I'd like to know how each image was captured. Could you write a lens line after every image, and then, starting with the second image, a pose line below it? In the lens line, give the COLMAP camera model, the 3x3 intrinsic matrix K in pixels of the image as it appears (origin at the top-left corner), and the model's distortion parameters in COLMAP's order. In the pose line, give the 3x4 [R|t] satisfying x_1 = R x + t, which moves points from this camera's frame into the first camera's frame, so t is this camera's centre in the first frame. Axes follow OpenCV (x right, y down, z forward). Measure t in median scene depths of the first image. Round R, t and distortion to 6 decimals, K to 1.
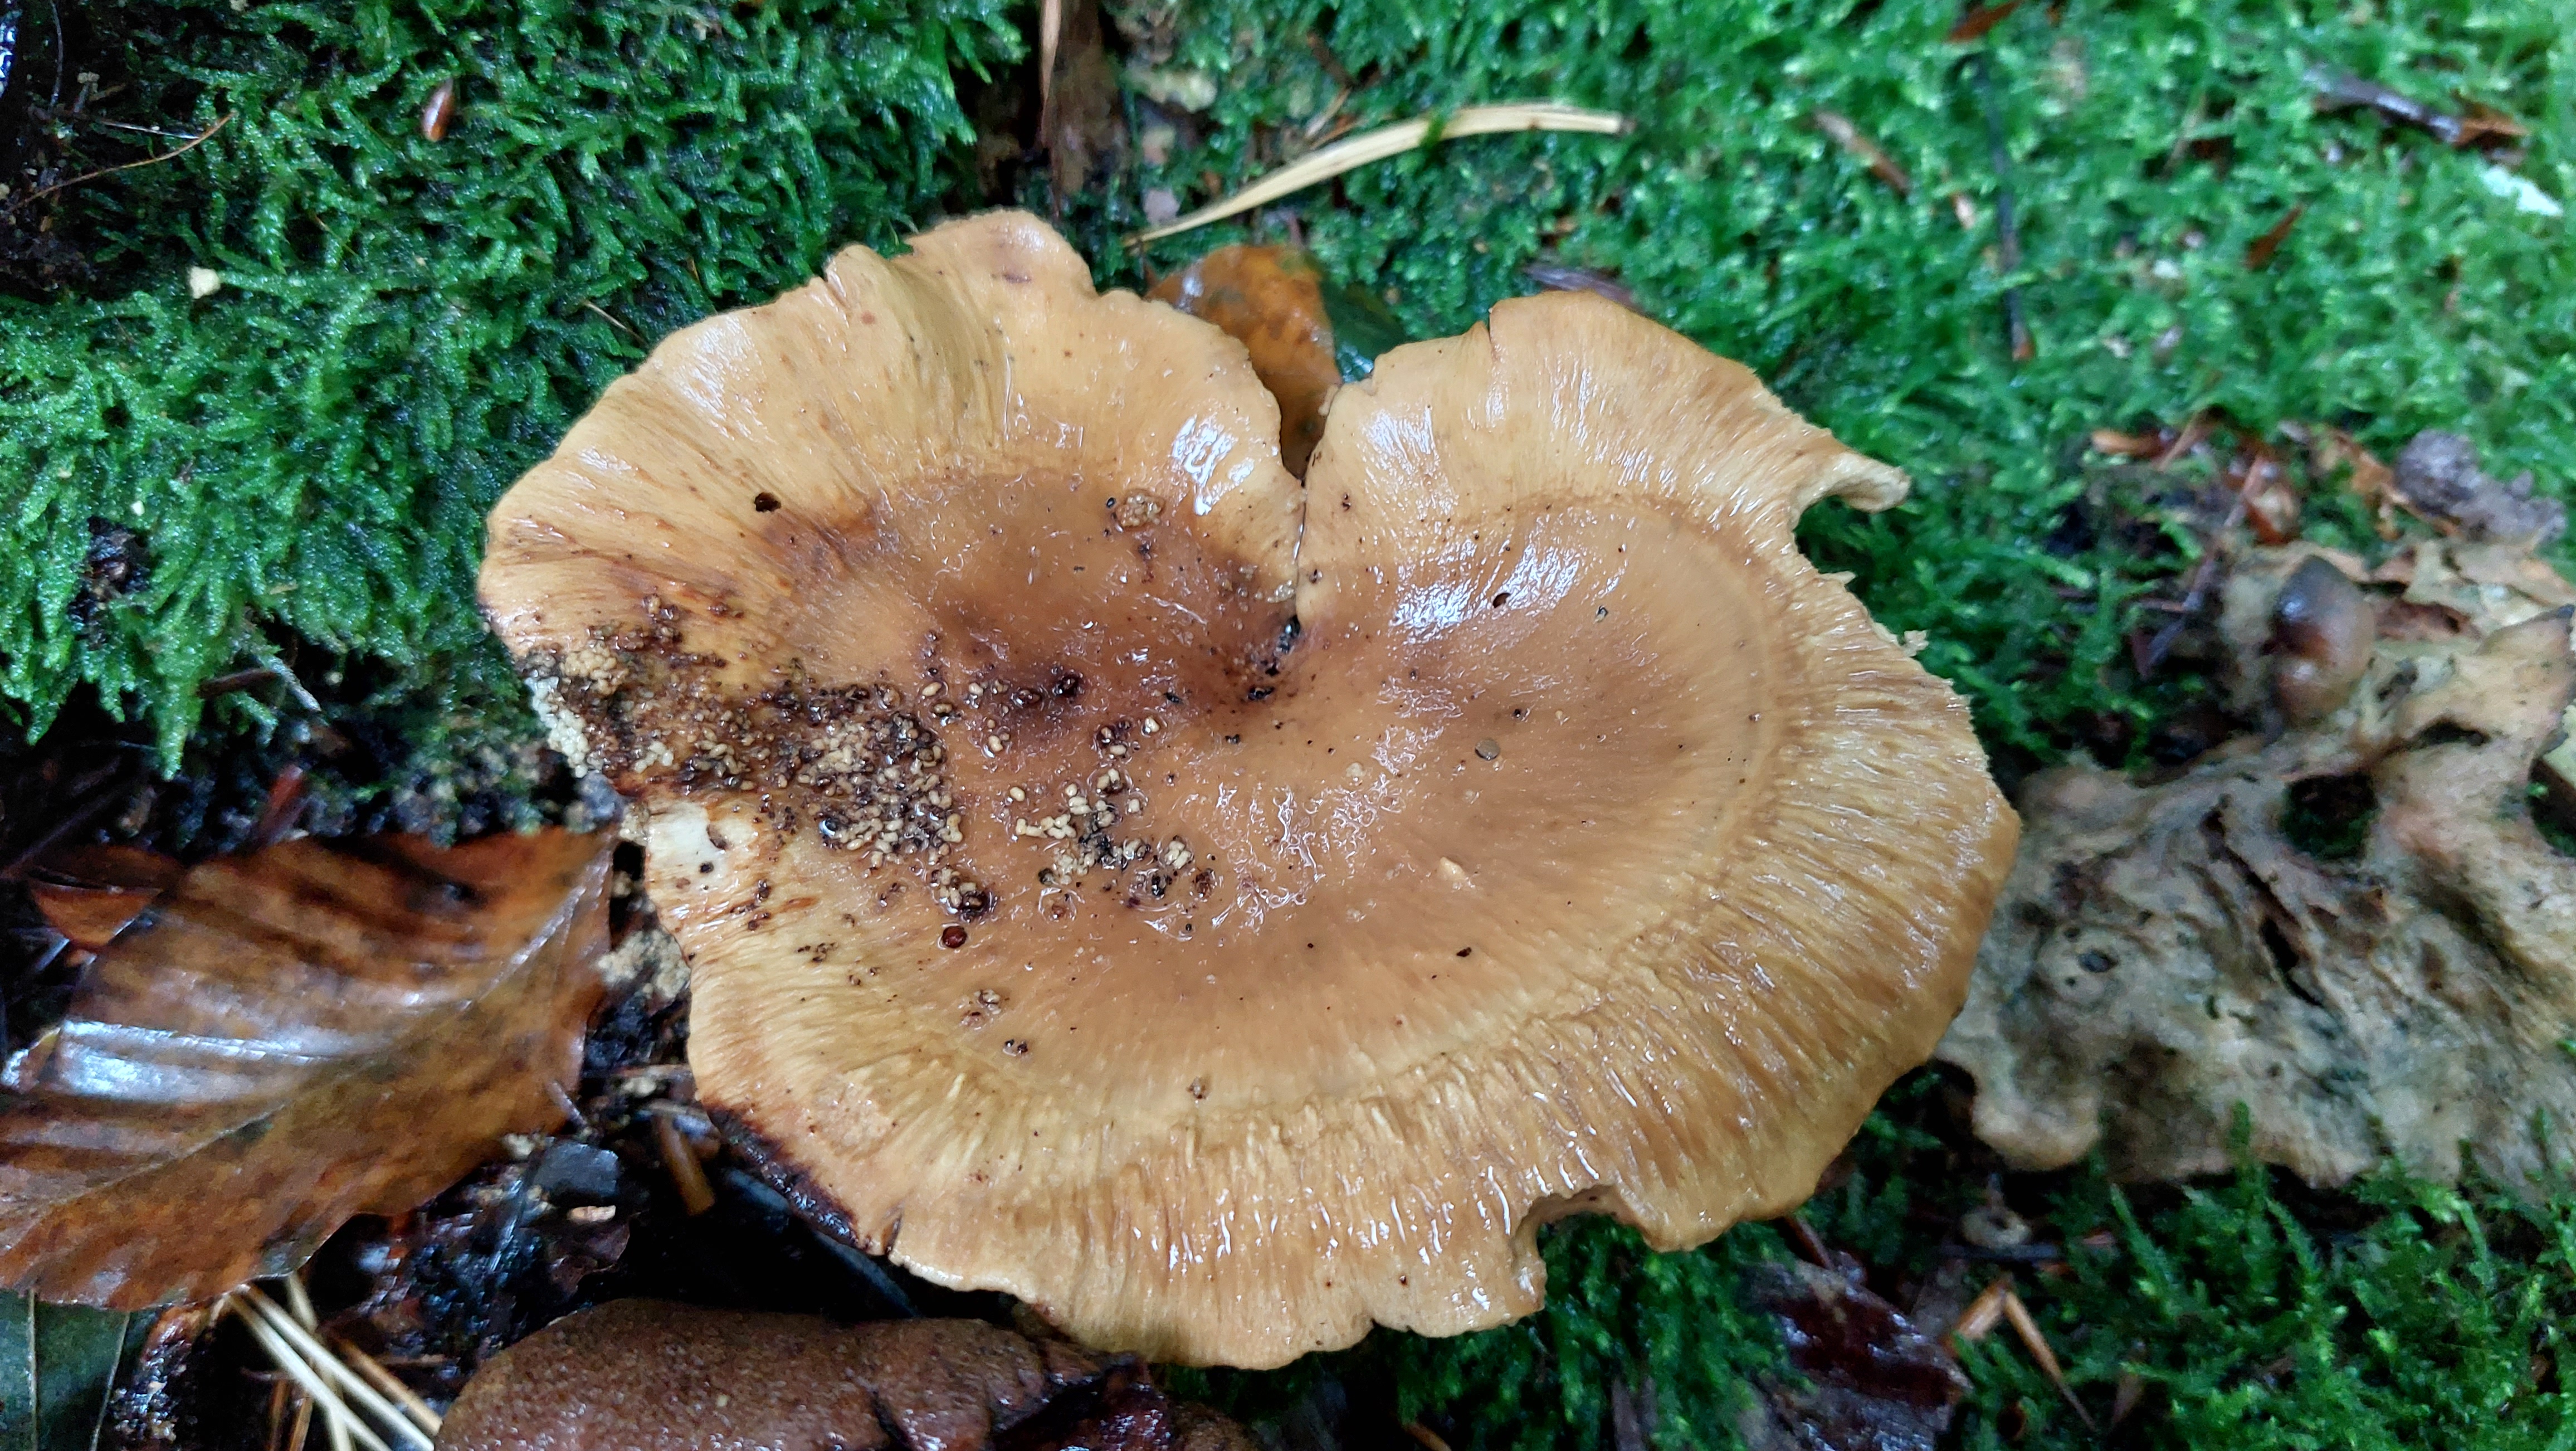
lens RADIAL K [[1740.8, 0, 1288.0], [0, 1740.8, 725.5], [0, 0, 1]] dist [0.048204, -0.118312]
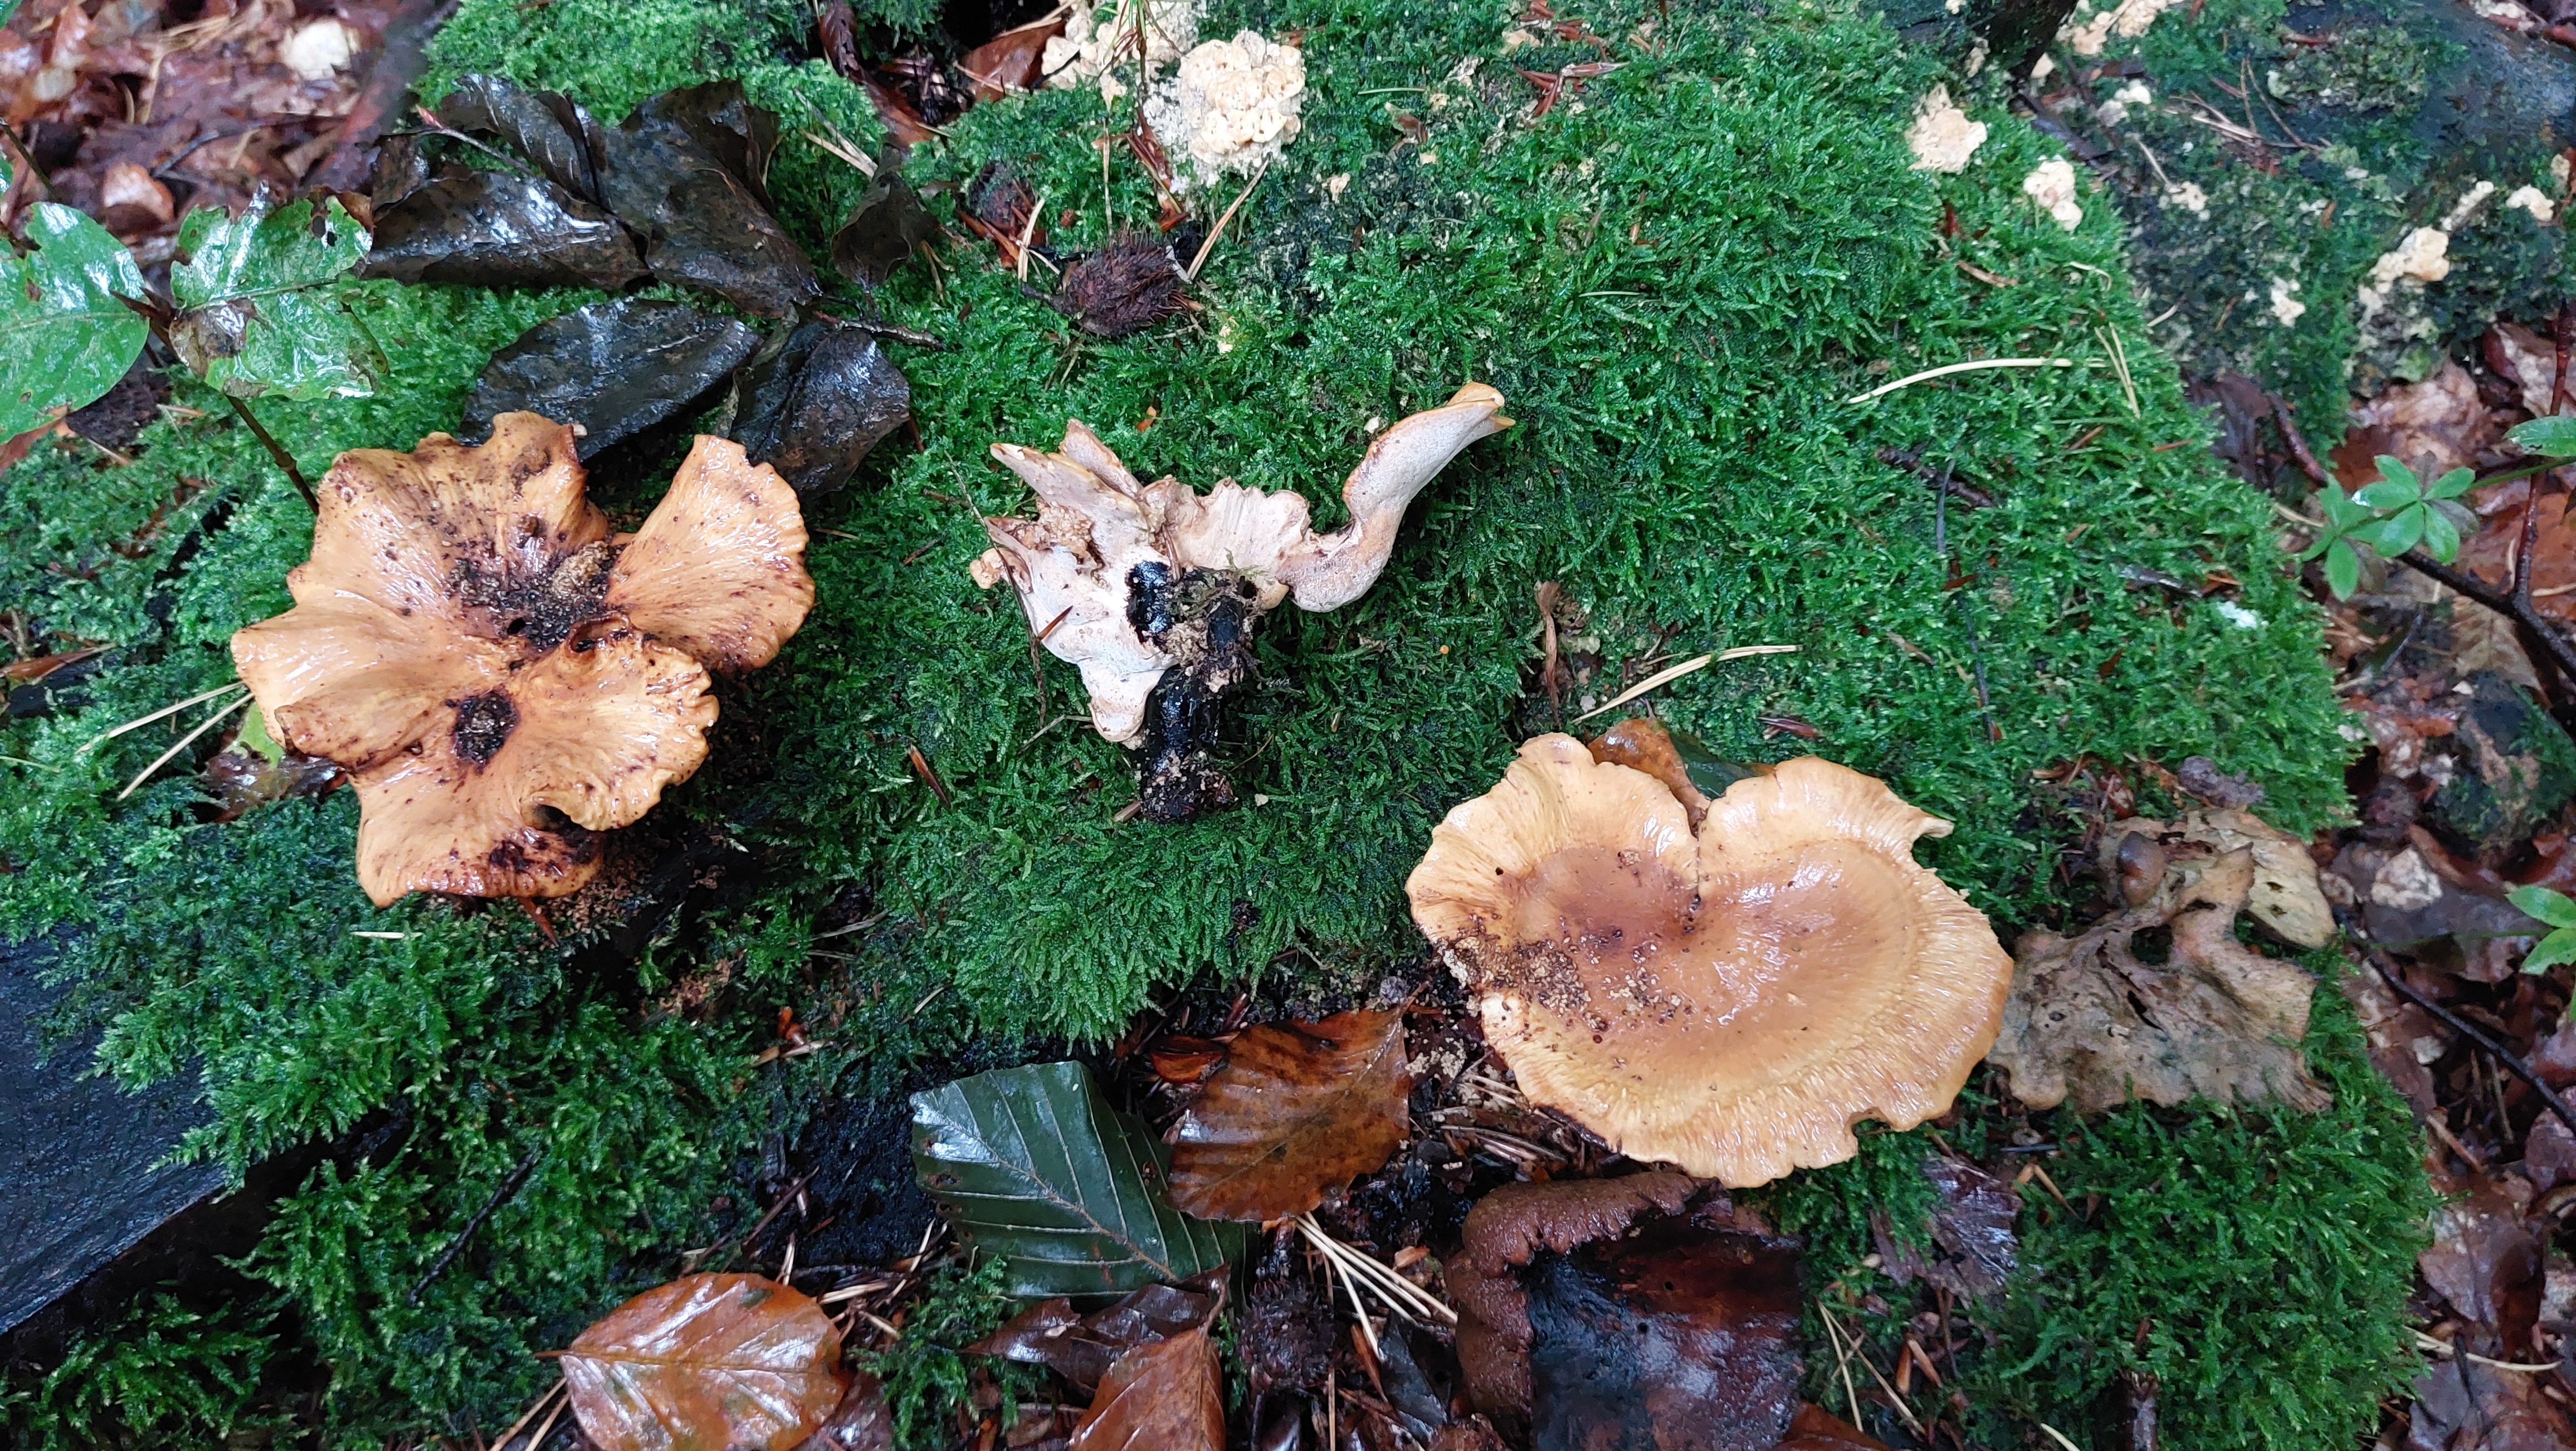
lens RADIAL K [[1740.8, 0, 1288.0], [0, 1740.8, 725.5], [0, 0, 1]] dist [0.048204, -0.118312]
pose [[0.996685, -0.080961, -0.008045, -0.499893], [0.079846, 0.992335, -0.094320, -0.109466], [0.015620, 0.093365, 0.995509, -1.351448]]
